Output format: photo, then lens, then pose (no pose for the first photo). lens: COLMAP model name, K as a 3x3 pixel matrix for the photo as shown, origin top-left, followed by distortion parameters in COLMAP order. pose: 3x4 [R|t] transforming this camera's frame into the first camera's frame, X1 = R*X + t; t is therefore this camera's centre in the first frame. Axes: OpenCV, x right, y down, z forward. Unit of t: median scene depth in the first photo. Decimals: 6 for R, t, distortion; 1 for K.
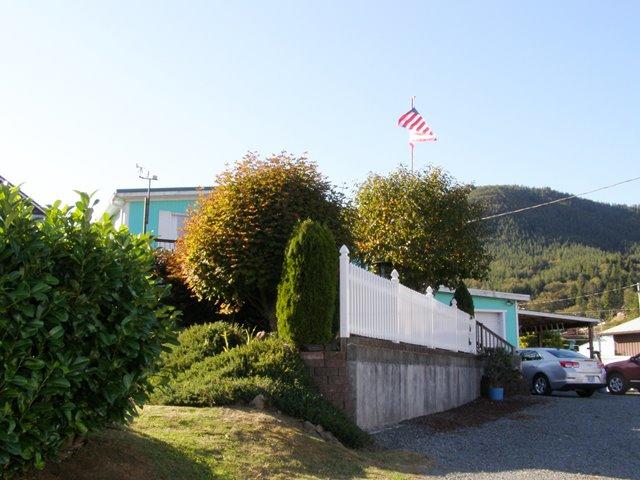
lens RADIAL K [[715.4, 0, 320.0], [0, 715.4, 240.0], [0, 0, 1]] dist [-0.204190, 0.353036]
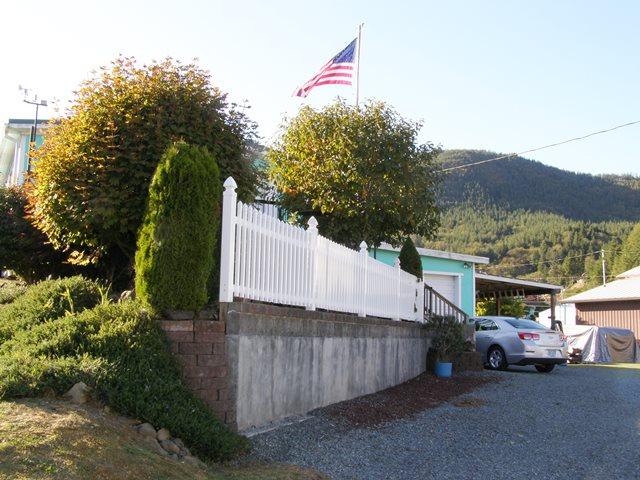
lens RADIAL K [[715.4, 0, 320.0], [0, 715.4, 240.0], [0, 0, 1]] dist [-0.204190, 0.353036]
pose [[0.998448, 0.027310, 0.048542, 0.063249], [-0.030018, 0.997981, 0.055966, 0.019330], [-0.046915, -0.057336, 0.997252, 0.178699]]
